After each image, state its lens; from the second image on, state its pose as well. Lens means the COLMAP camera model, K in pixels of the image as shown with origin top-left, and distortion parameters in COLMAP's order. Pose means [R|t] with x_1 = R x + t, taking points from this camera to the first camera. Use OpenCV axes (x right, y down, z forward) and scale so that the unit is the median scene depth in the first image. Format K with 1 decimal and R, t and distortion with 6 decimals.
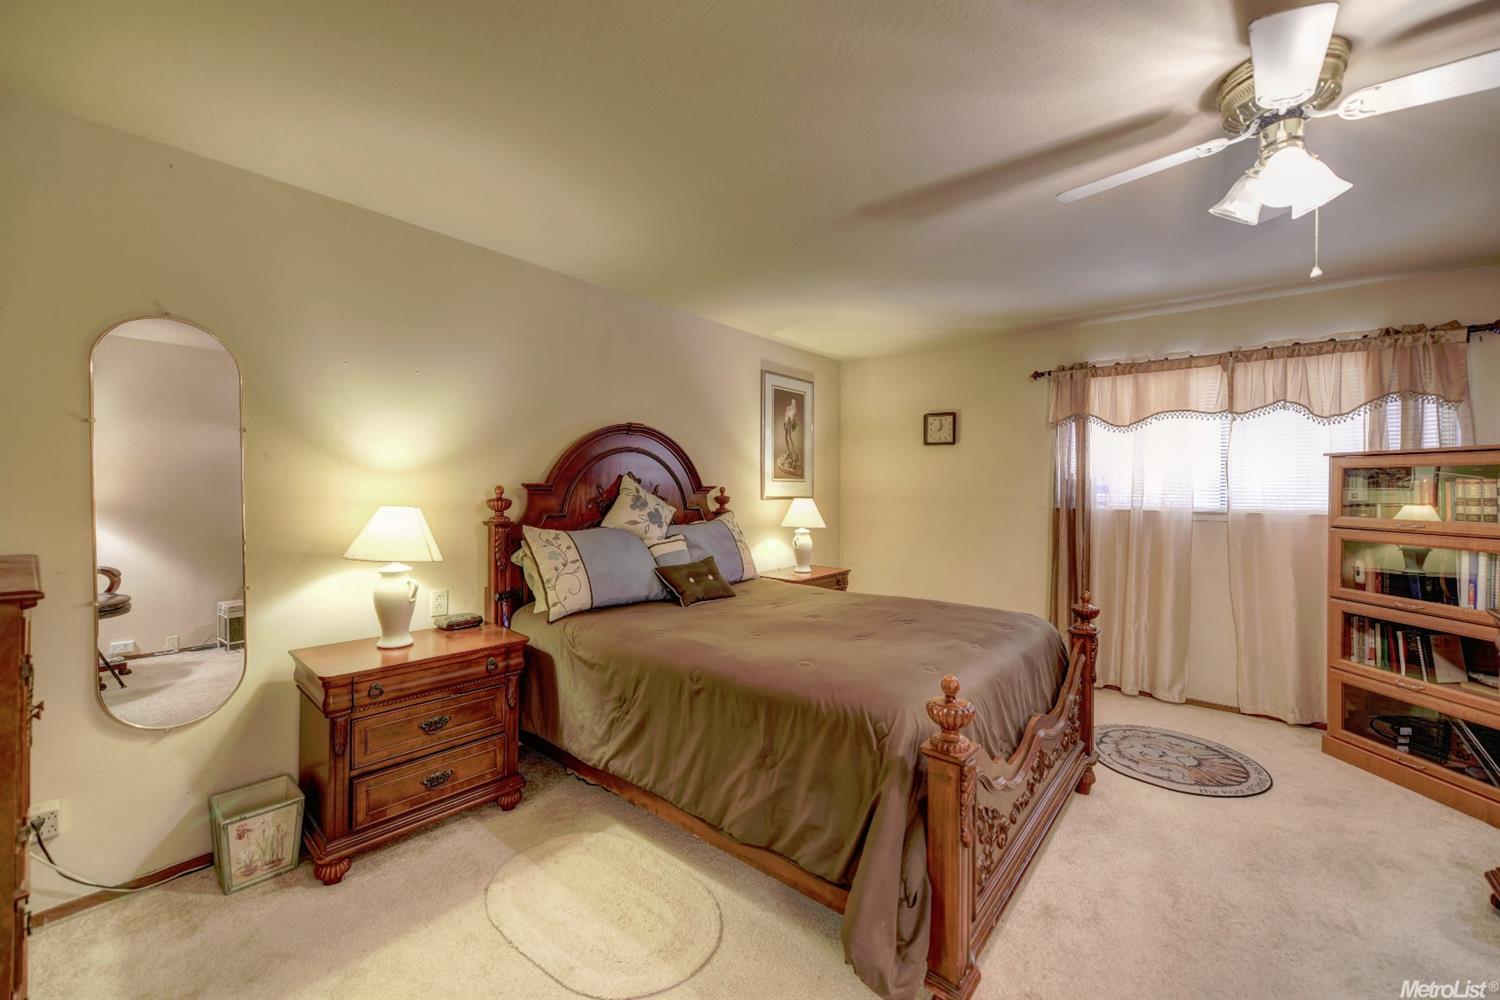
lens RADIAL K [[593.1, 0, 755.7], [0, 593.1, 495.0], [0, 0, 1]] dist [0.001351, 0.000046]
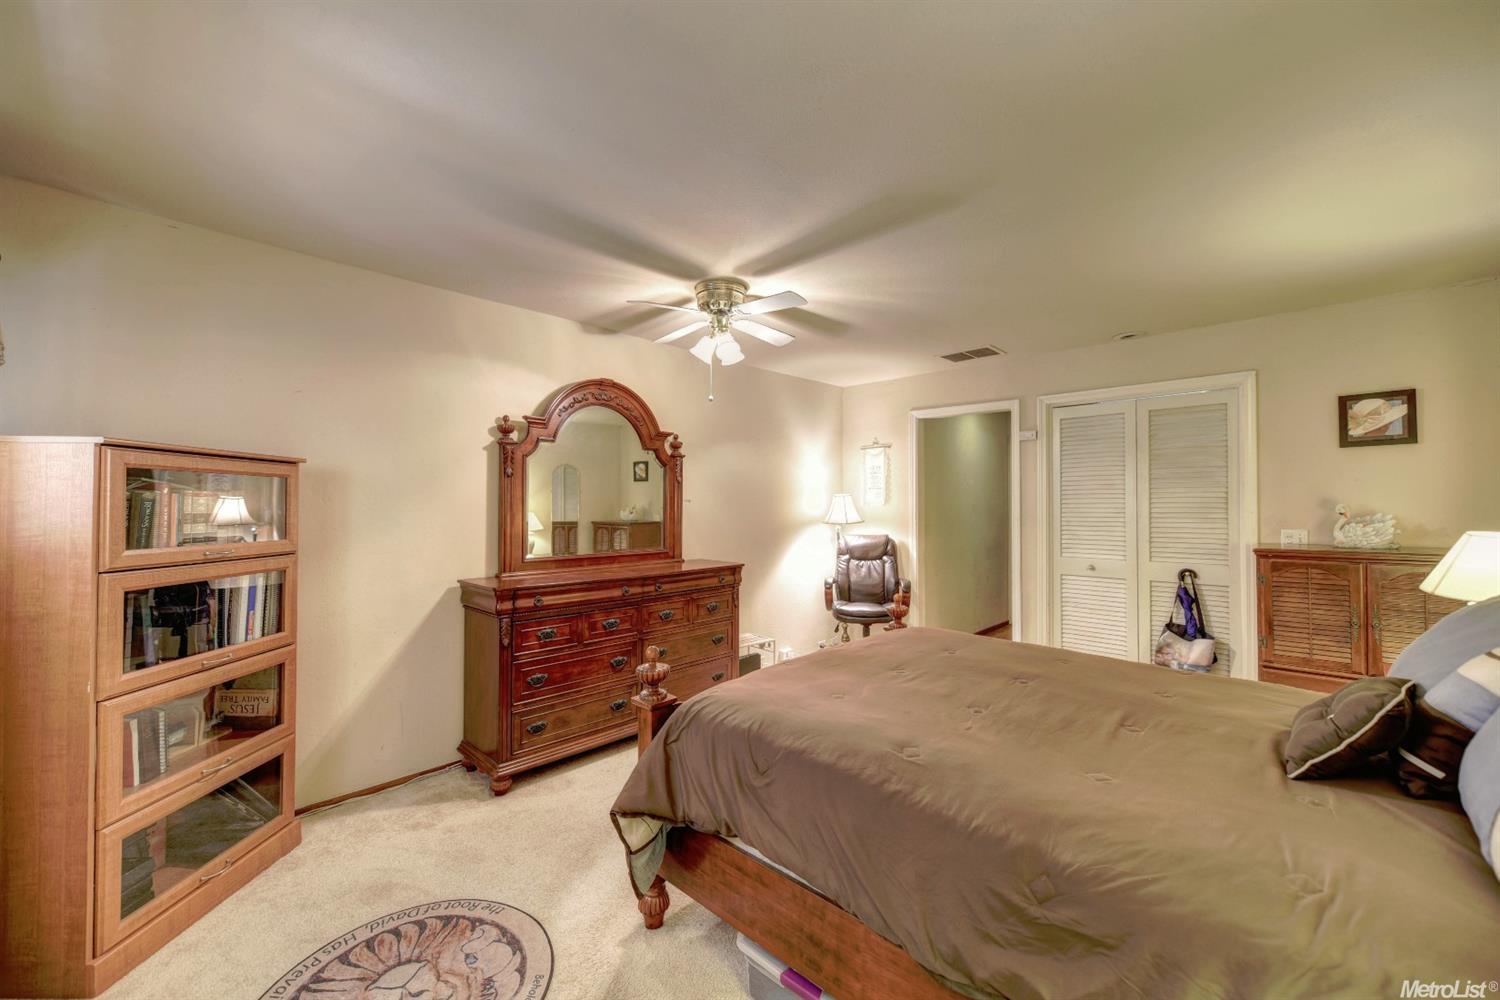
lens RADIAL K [[593.1, 0, 755.7], [0, 593.1, 495.0], [0, 0, 1]] dist [0.001351, 0.000046]
pose [[-0.997180, -0.004866, 0.074883, 0.239744], [-0.006005, 0.999870, -0.014997, -0.008239], [-0.074800, -0.015405, -0.997080, 1.090947]]
